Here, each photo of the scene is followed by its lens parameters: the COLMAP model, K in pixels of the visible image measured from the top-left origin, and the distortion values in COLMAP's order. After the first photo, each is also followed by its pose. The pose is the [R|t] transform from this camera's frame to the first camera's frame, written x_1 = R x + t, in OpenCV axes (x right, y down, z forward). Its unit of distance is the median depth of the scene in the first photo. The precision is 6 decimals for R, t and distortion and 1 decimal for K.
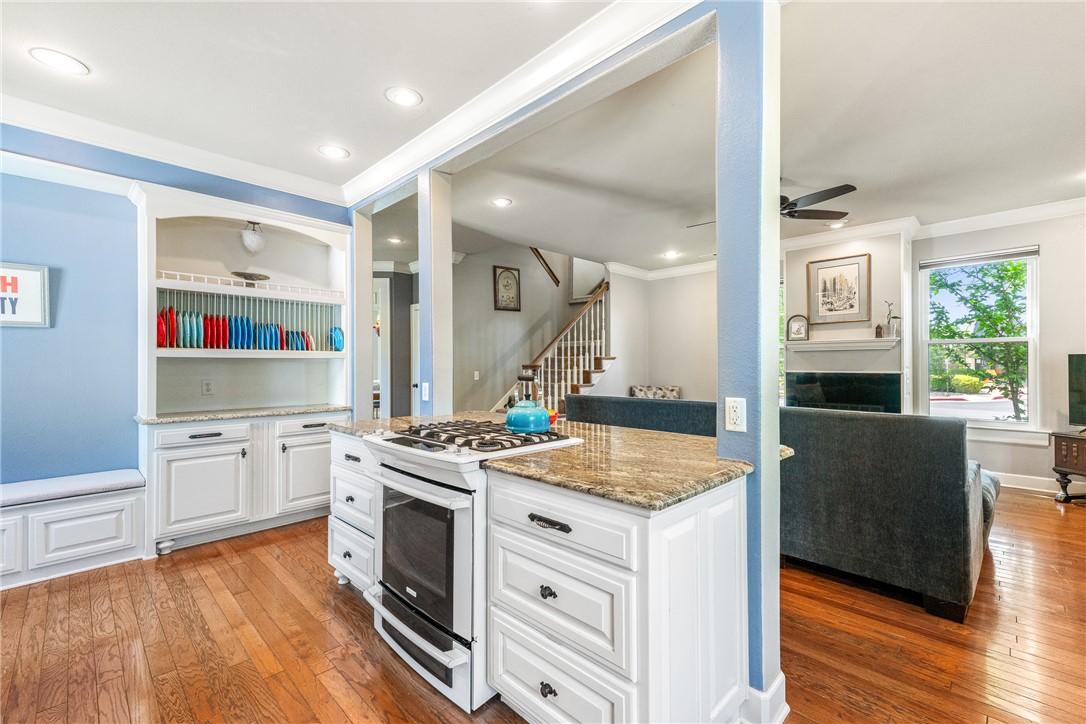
lens RADIAL K [[465.6, 0, 543.0], [0, 465.6, 362.0], [0, 0, 1]] dist [0.012665, -0.000040]
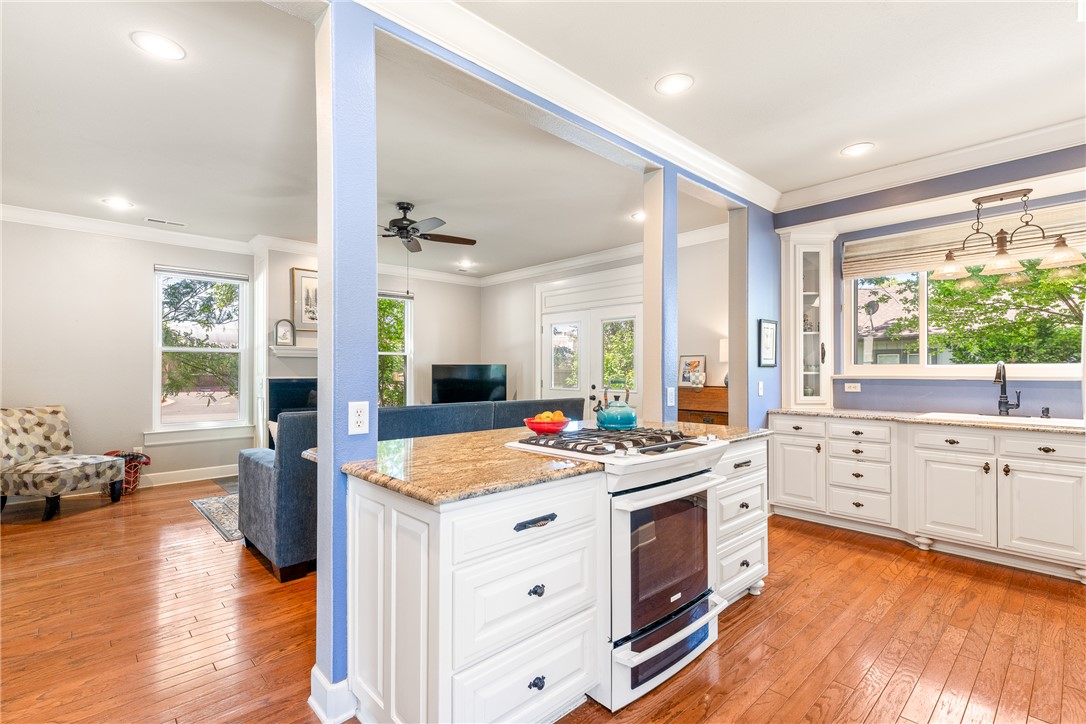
lens RADIAL K [[497.8, 0, 543.0], [0, 497.8, 362.0], [0, 0, 1]] dist [0.002892, -0.000078]
pose [[0.026222, 0.019848, 0.999459, -0.483268], [-0.003261, 0.999799, -0.019770, 0.006675], [-0.999651, -0.002740, 0.026281, 0.449628]]
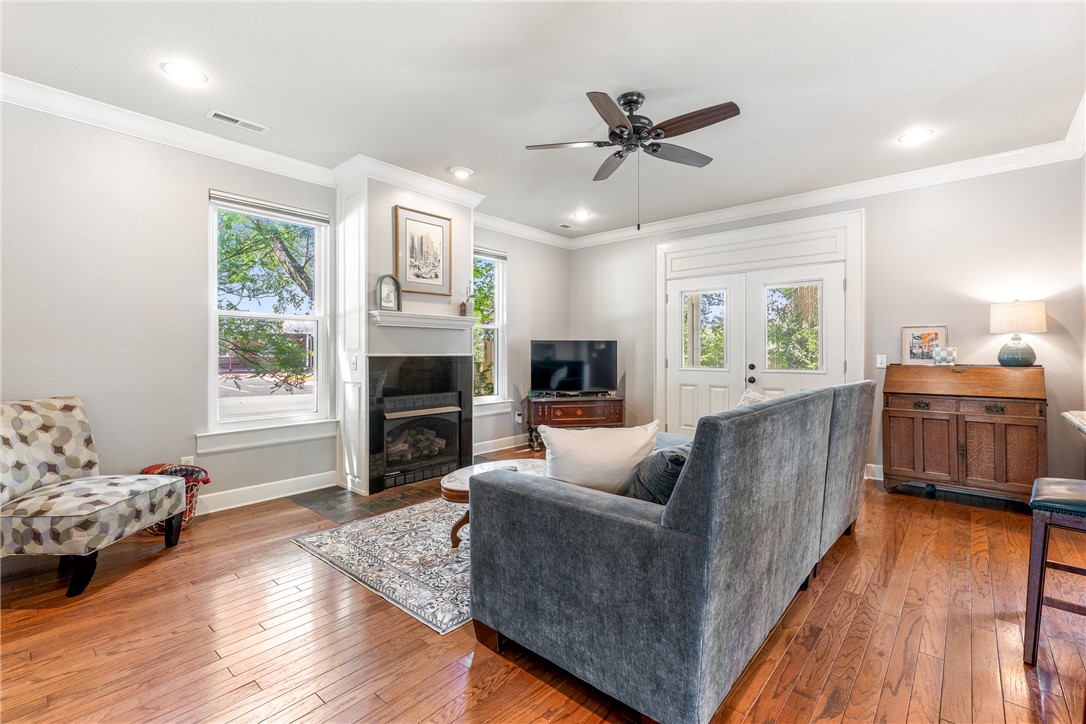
lens RADIAL K [[480.8, 0, 542.5], [0, 480.8, 347.7], [0, 0, 1]] dist [0.002368, 0.000601]
pose [[-0.067447, 0.015860, 0.997597, -0.198283], [-0.002276, 0.999869, -0.016050, 0.021179], [-0.997720, -0.003353, -0.067402, 0.839296]]
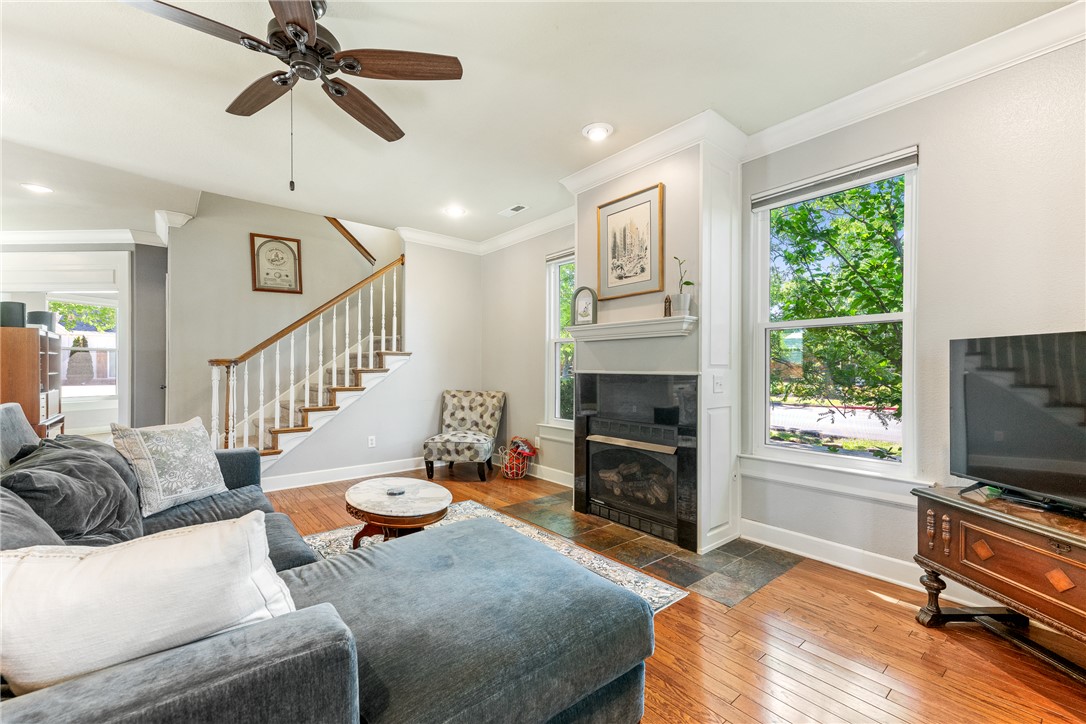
lens RADIAL K [[450.7, 0, 541.6], [0, 450.7, 367.7], [0, 0, 1]] dist [0.013091, 0.000092]
pose [[0.995871, 0.007952, -0.090428, 0.558844], [-0.007657, 0.999964, 0.003605, 0.012937], [0.090453, -0.002897, 0.995897, 0.361832]]
